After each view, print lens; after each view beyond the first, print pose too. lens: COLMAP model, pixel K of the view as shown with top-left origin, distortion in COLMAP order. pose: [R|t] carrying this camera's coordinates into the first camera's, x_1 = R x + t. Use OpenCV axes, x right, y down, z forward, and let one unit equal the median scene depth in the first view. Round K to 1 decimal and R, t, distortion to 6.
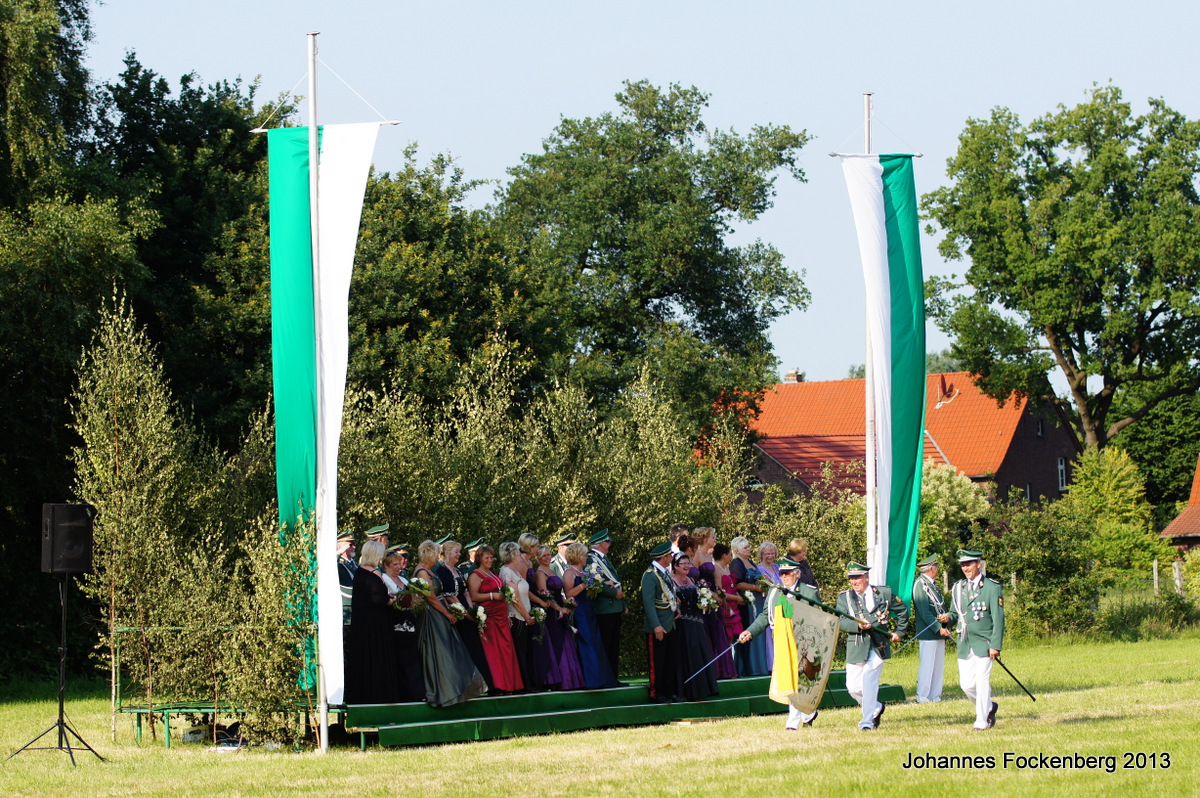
lens RADIAL K [[4744.5, 0, 600.4], [0, 4744.5, 399.0], [0, 0, 1]] dist [0.596392, 0.000000]
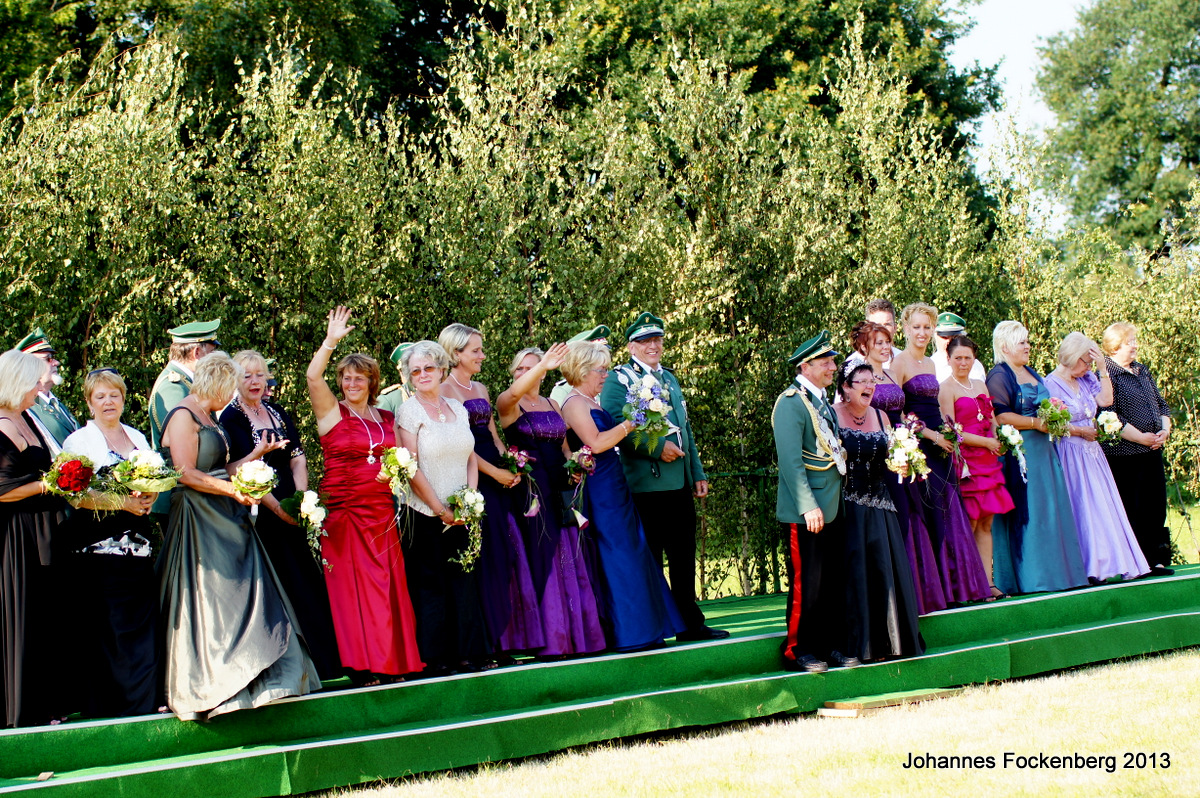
lens RADIAL K [[3596.1, 0, 599.5], [0, 3596.1, 398.7], [0, 0, 1]] dist [-0.069630, 0.000000]
pose [[0.981687, -0.029487, -0.188203, 0.058530], [0.037013, 0.998644, 0.036603, 0.021289], [0.186869, -0.042899, 0.981448, 0.609656]]
